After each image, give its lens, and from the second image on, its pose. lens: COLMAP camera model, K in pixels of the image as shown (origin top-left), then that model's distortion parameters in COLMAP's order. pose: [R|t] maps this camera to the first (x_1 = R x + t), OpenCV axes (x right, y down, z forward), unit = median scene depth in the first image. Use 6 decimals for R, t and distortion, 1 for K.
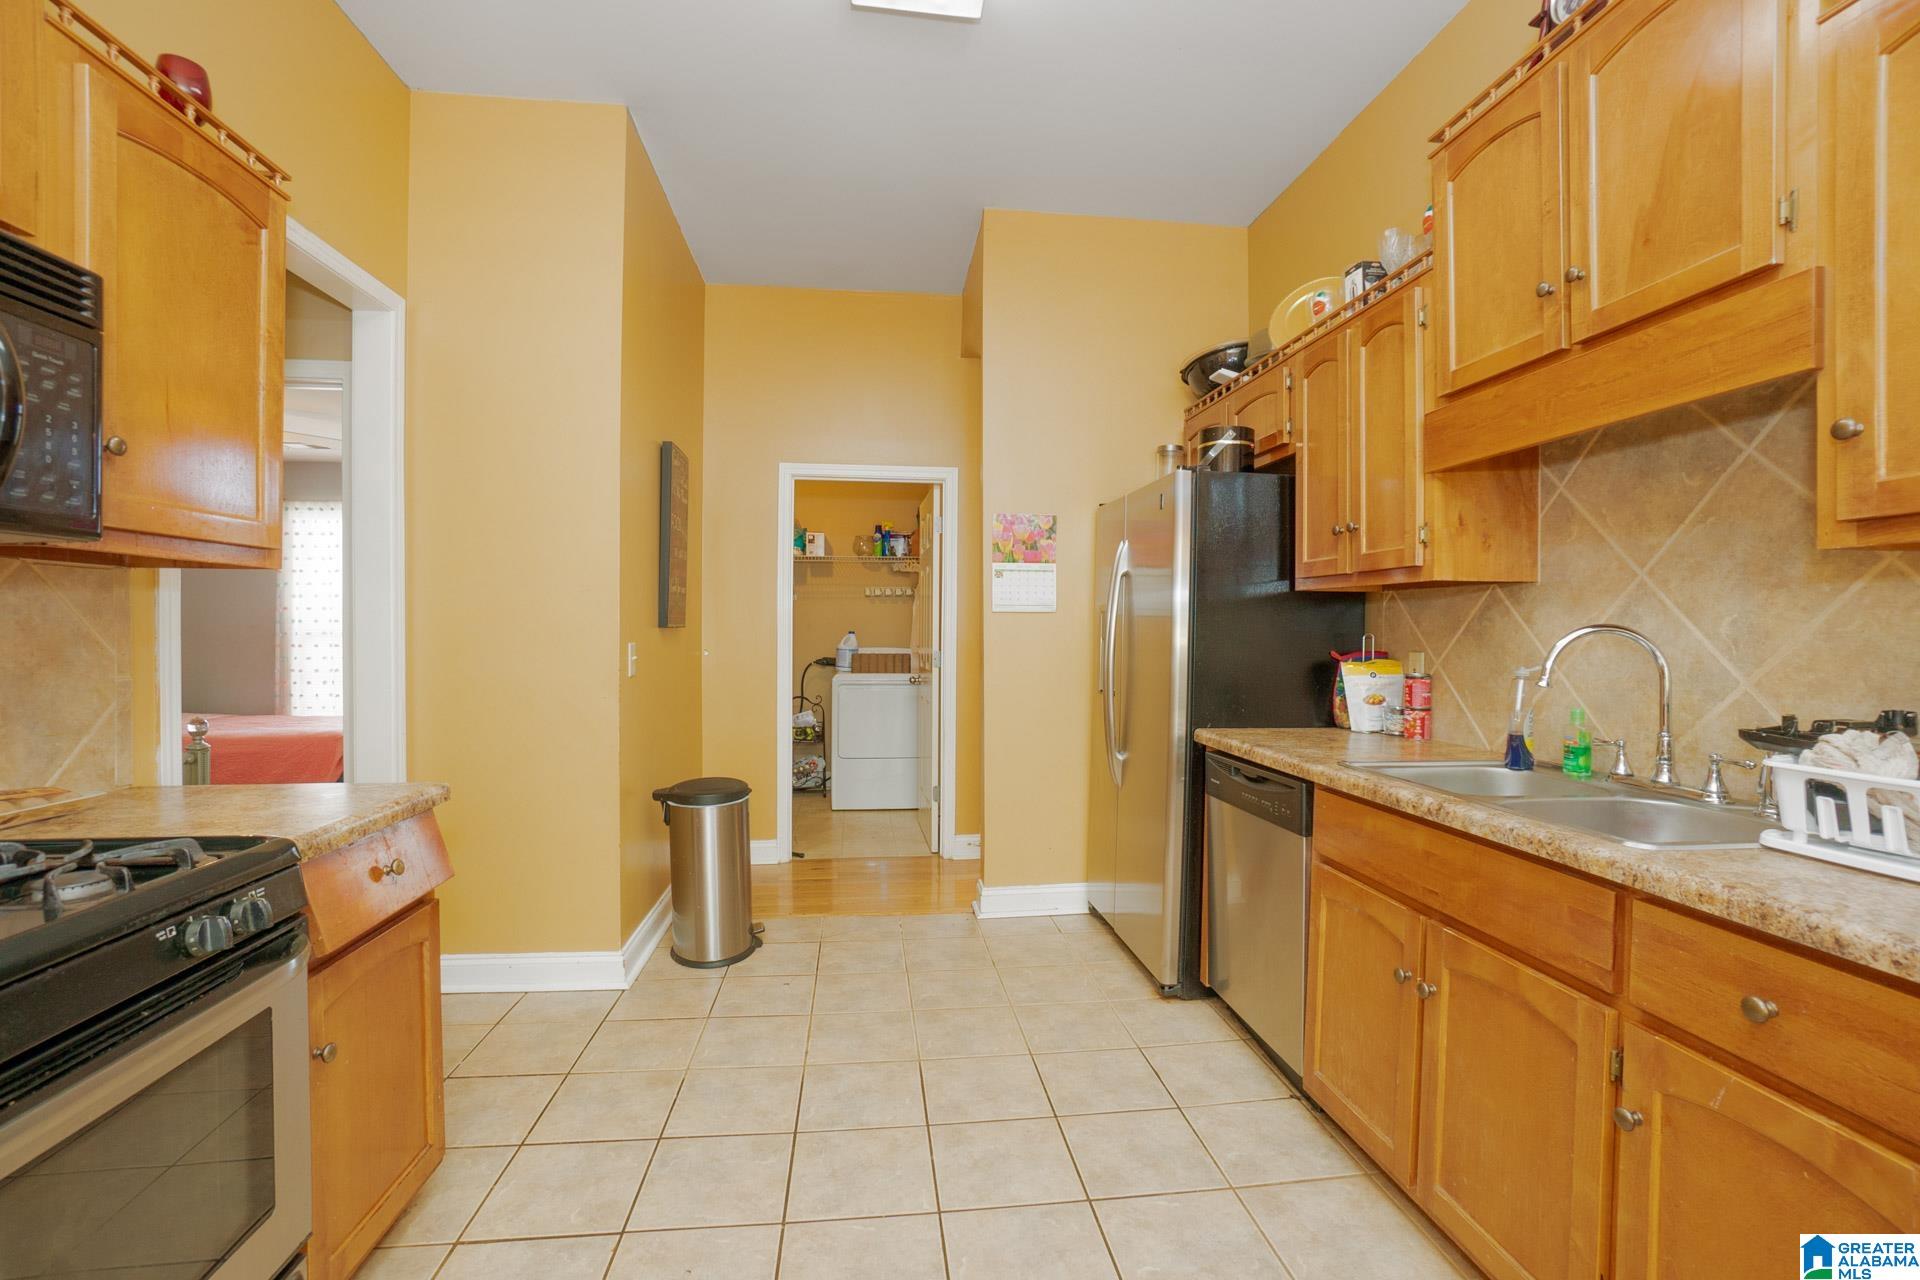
lens RADIAL K [[862.6, 0, 961.9], [0, 862.6, 634.2], [0, 0, 1]] dist [-0.000438, -0.000040]
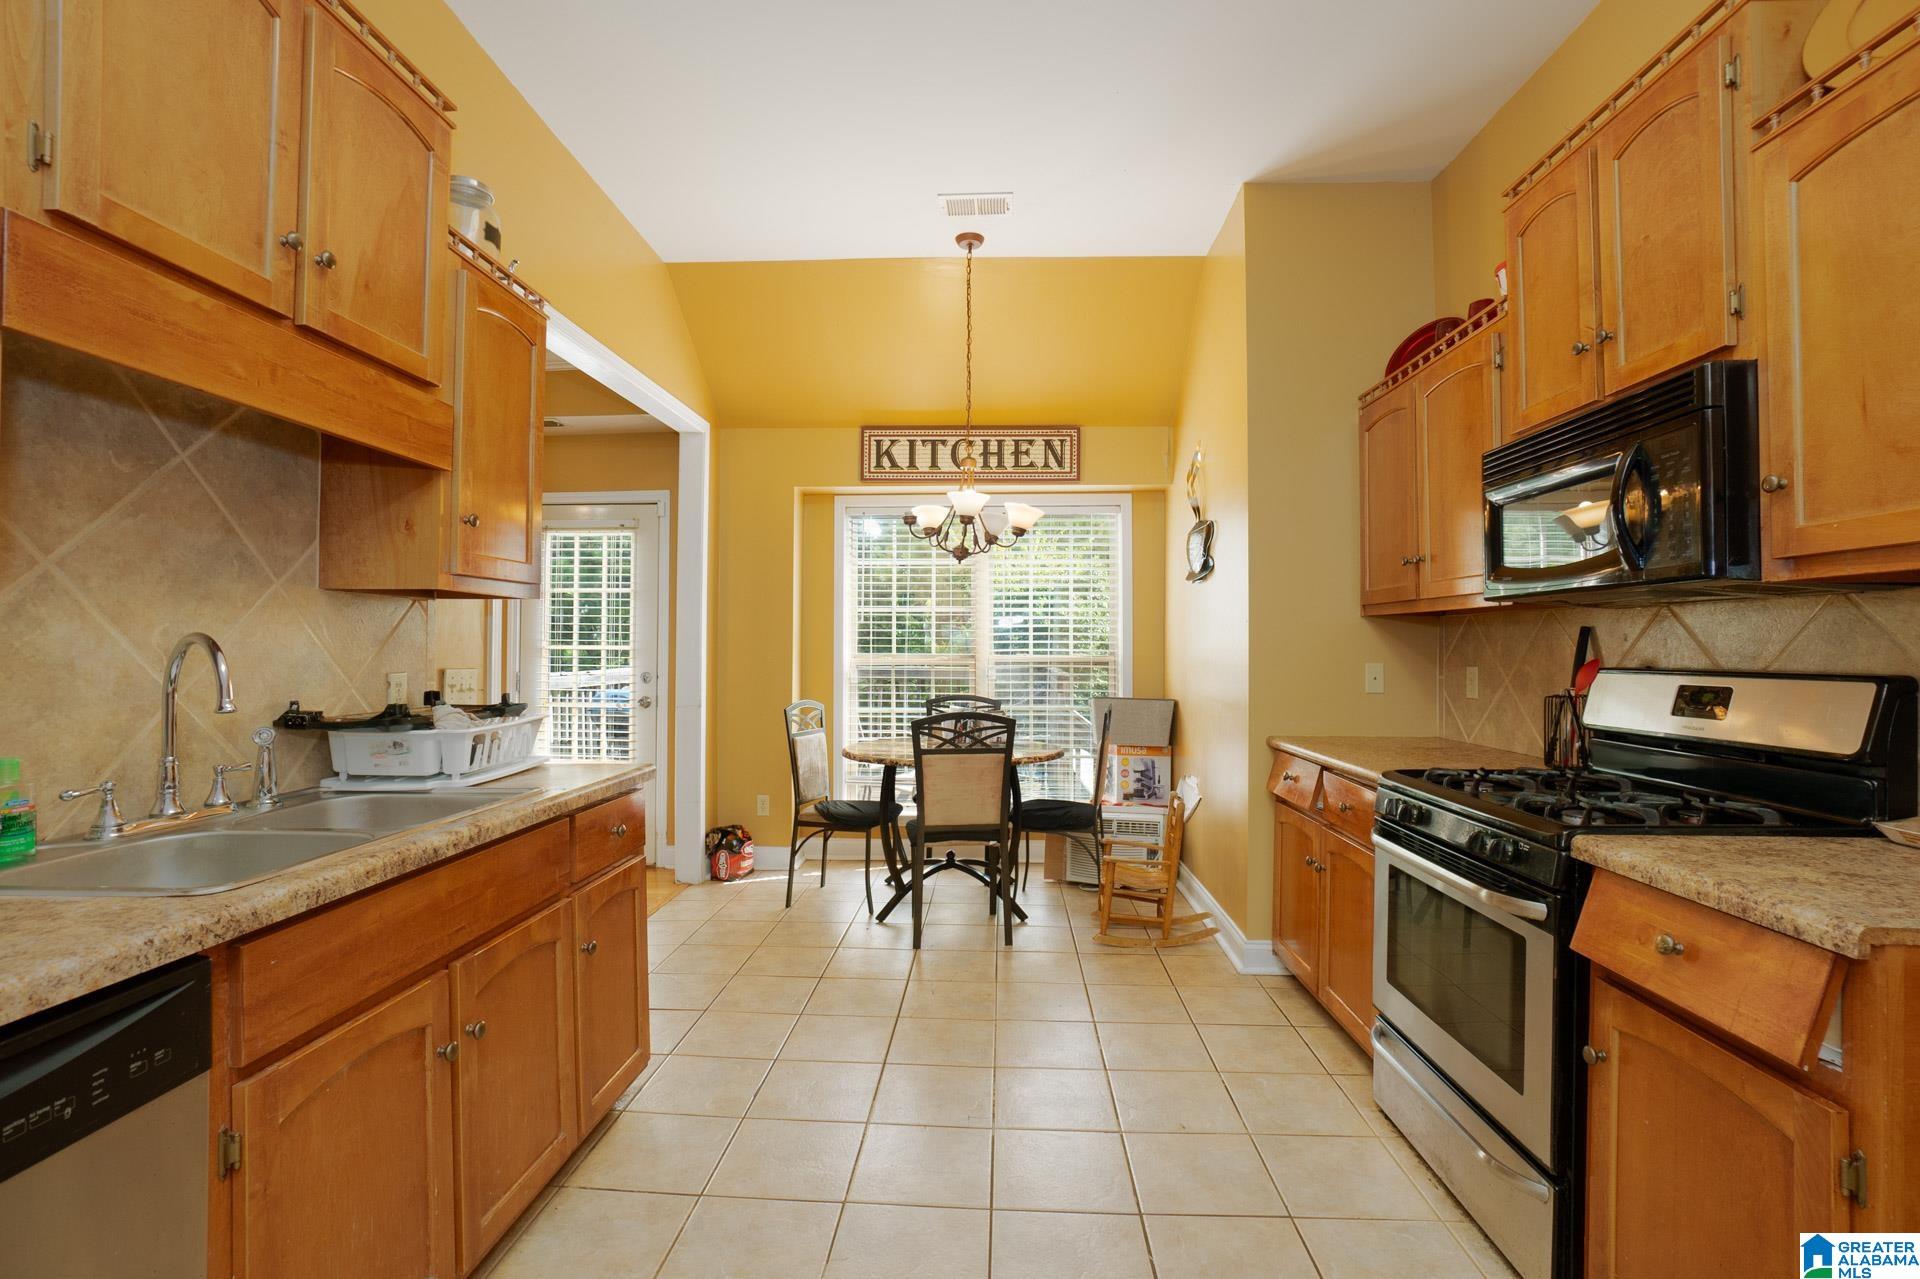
lens RADIAL K [[862.6, 0, 964.1], [0, 862.6, 636.5], [0, 0, 1]] dist [-0.000438, -0.000040]
pose [[-0.986730, -0.006198, 0.162253, -0.118498], [-0.007894, 0.999921, -0.009807, -0.005724], [-0.162180, -0.010958, -0.986700, 1.716778]]
